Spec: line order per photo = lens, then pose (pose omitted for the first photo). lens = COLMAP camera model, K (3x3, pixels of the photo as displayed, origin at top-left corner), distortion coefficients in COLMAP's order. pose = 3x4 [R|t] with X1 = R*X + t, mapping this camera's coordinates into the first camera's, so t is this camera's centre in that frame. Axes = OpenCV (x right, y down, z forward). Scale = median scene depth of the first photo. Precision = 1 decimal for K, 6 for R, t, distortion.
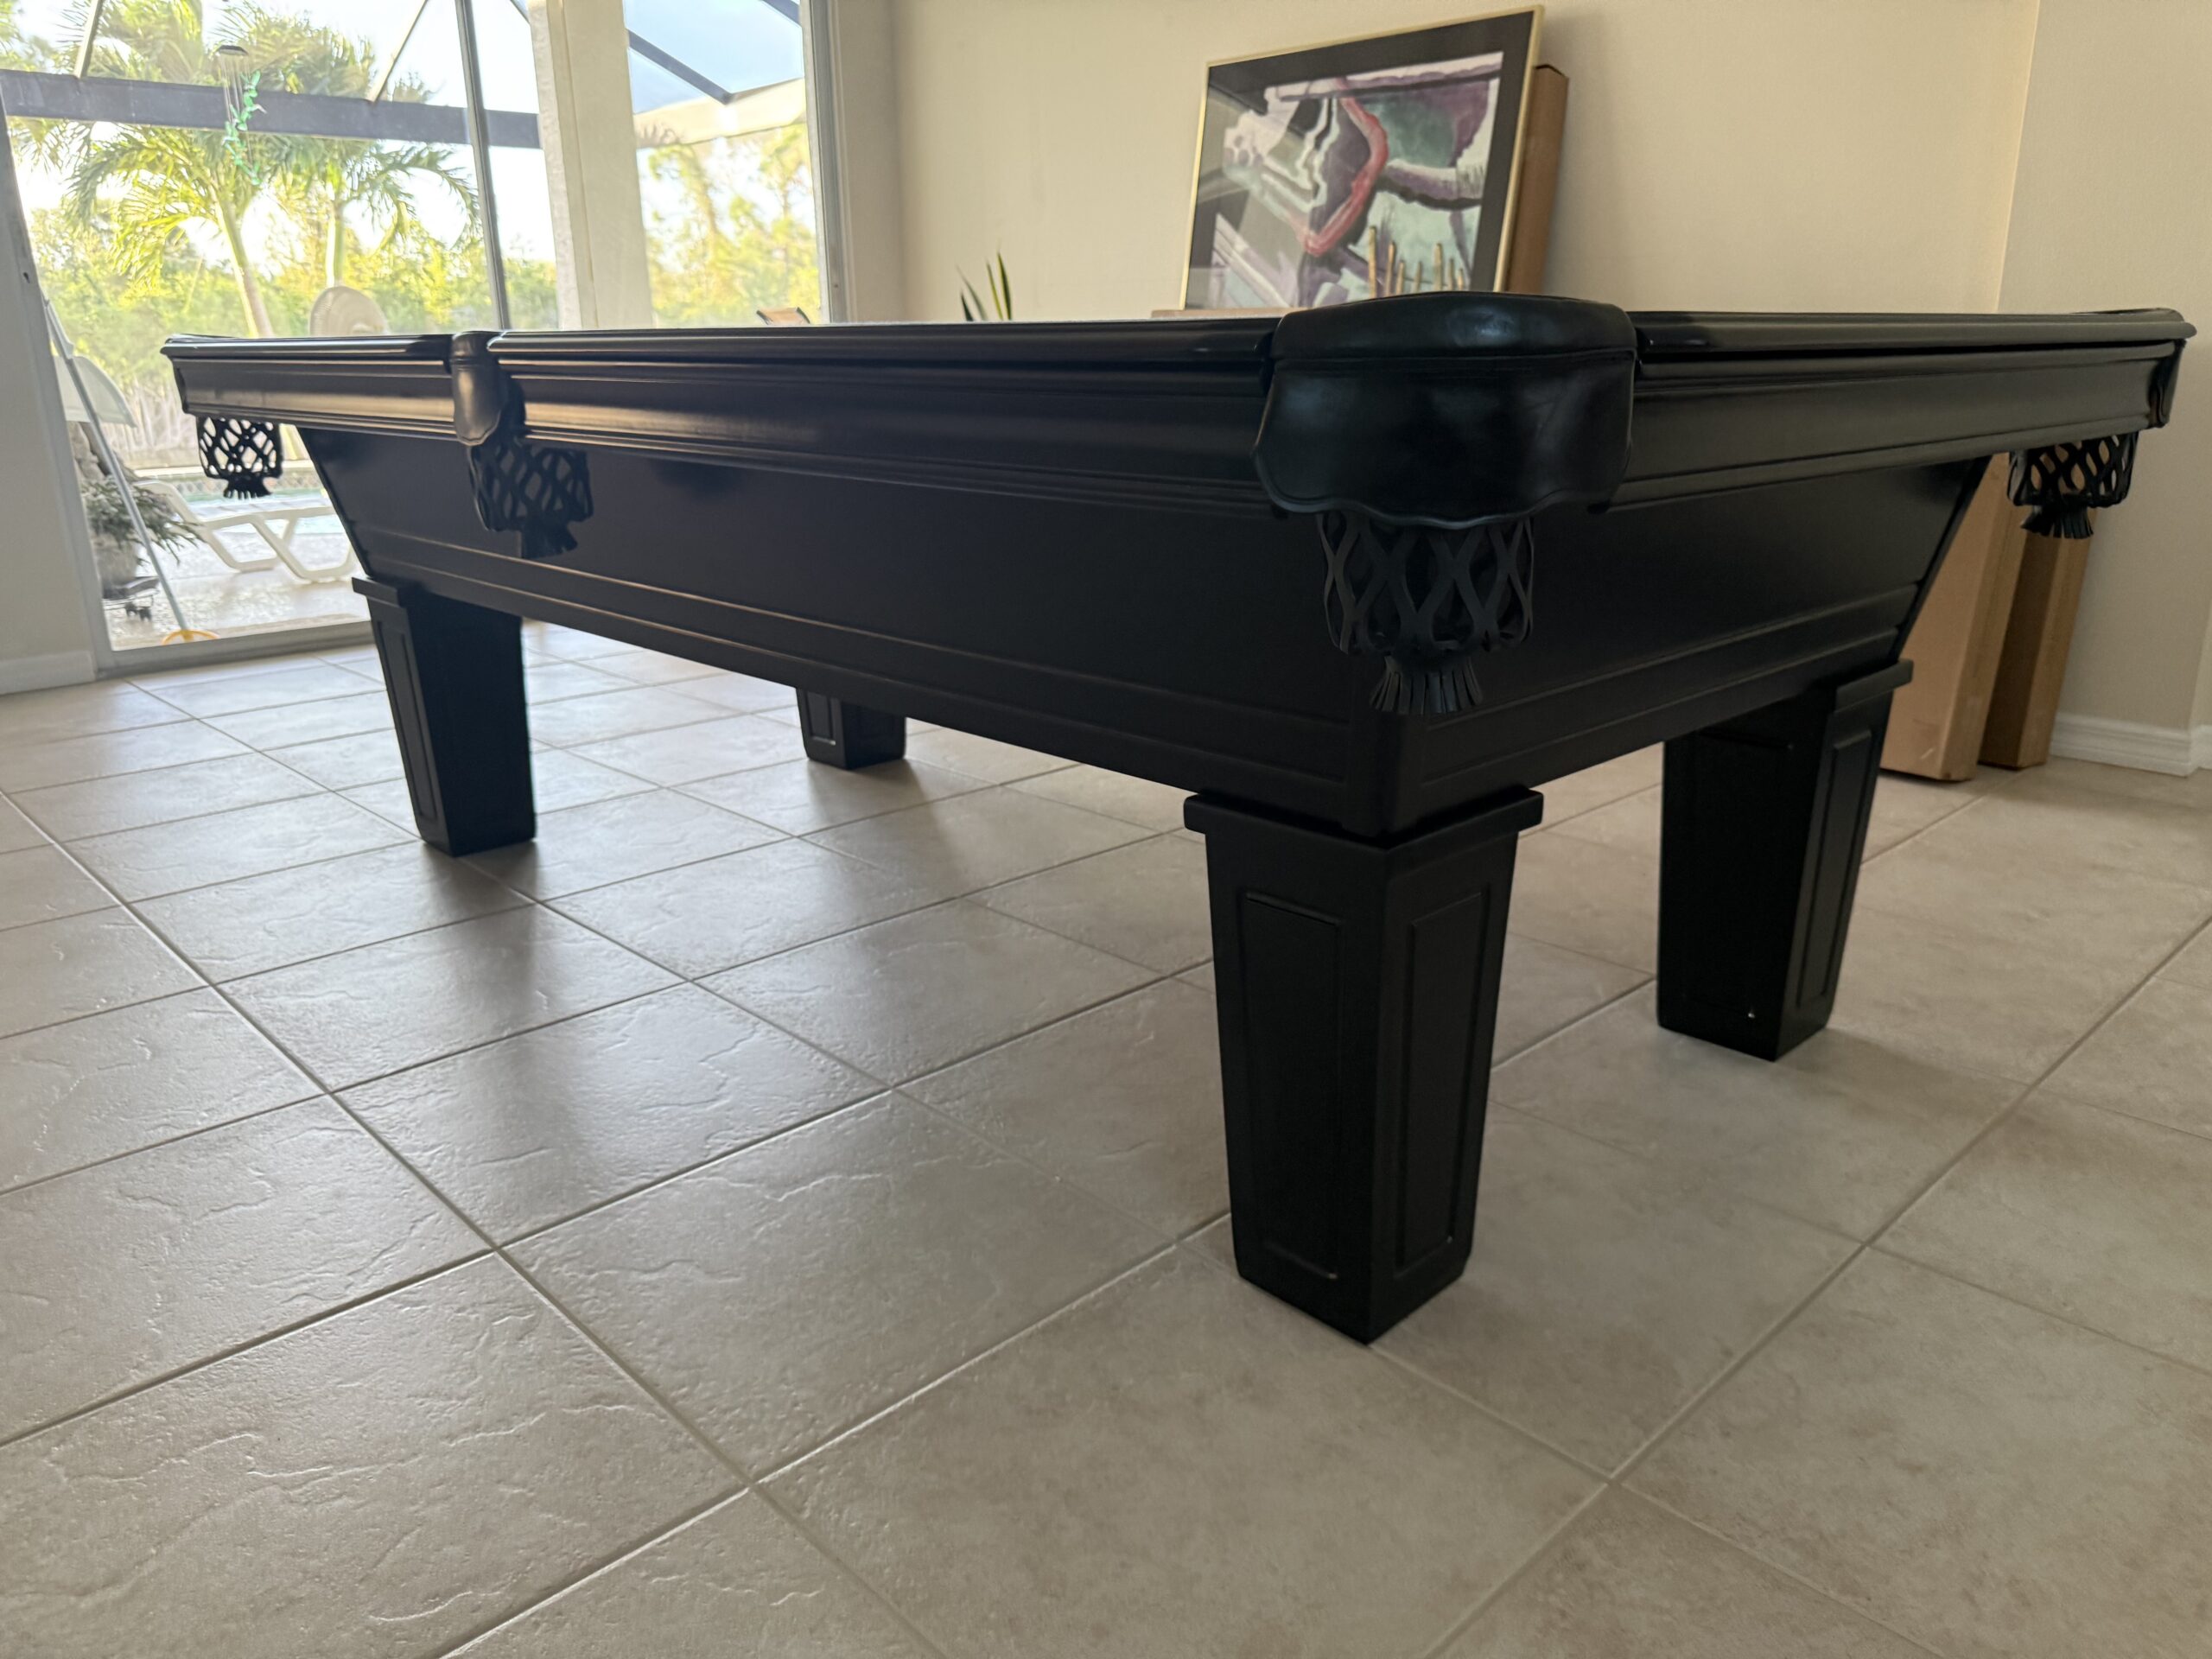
lens RADIAL K [[1575.7, 0, 1106.0], [0, 1575.7, 829.5], [0, 0, 1]] dist [0.000323, 0.002675]
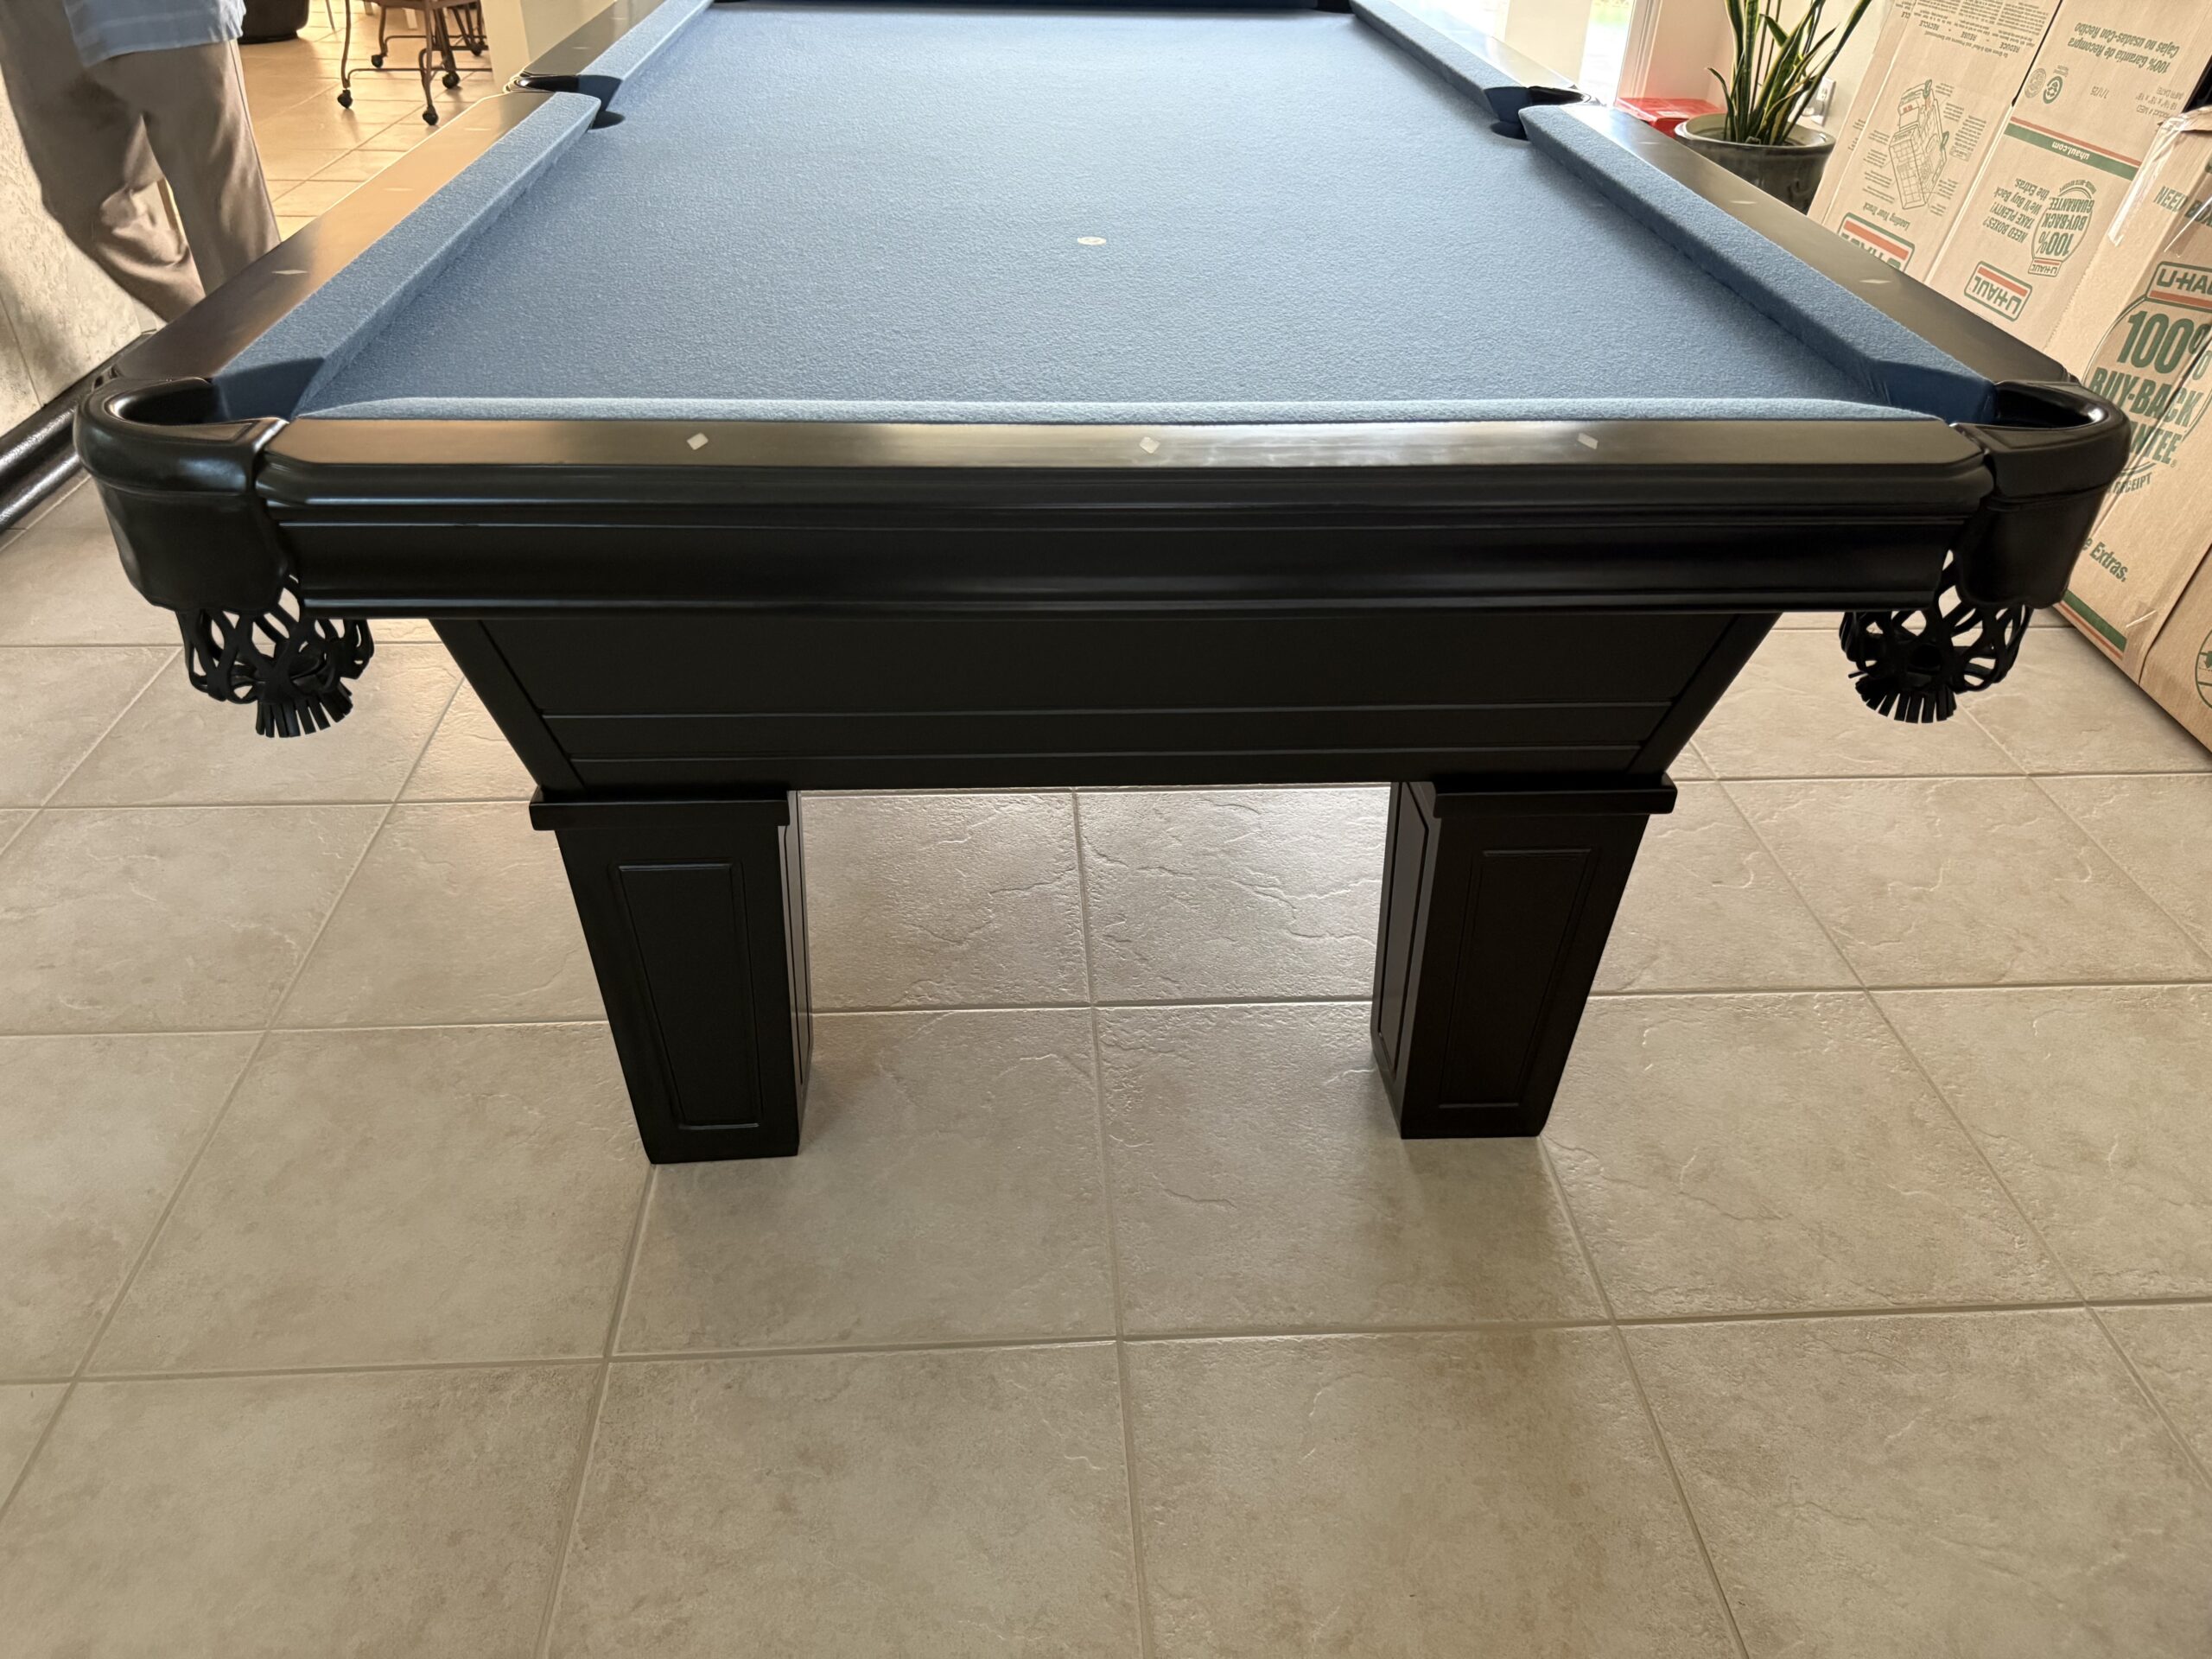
lens RADIAL K [[1552.3, 0, 1106.0], [0, 1552.3, 829.5], [0, 0, 1]] dist [-0.002898, -0.004533]
pose [[0.763963, 0.389676, -0.514309, 0.325313], [-0.222135, 0.907163, 0.357367, -0.137403], [0.605820, -0.158769, 0.779599, 0.118862]]
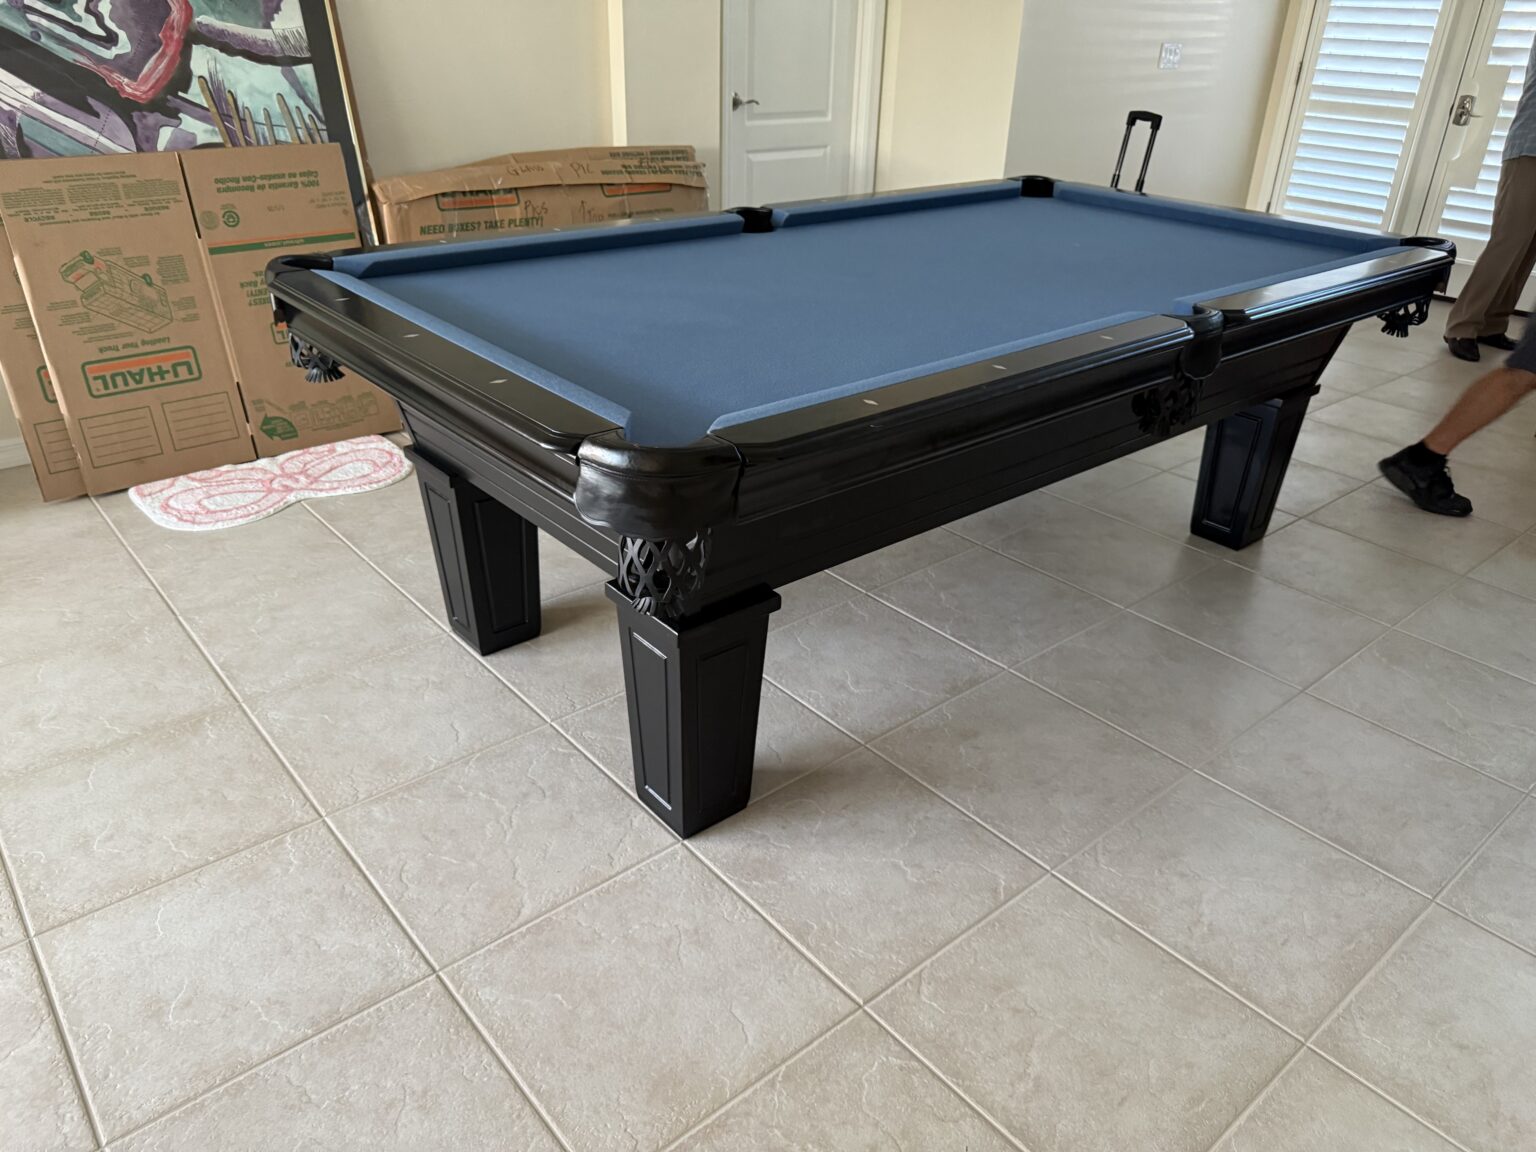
lens RADIAL K [[1094.2, 0, 768.0], [0, 1094.2, 576.0], [0, 0, 1]] dist [0.000323, 0.002675]
pose [[0.060344, -0.456216, 0.887821, -0.703419], [0.272830, 0.863111, 0.424974, -0.307372], [-0.960168, 0.216579, 0.176553, 0.565901]]
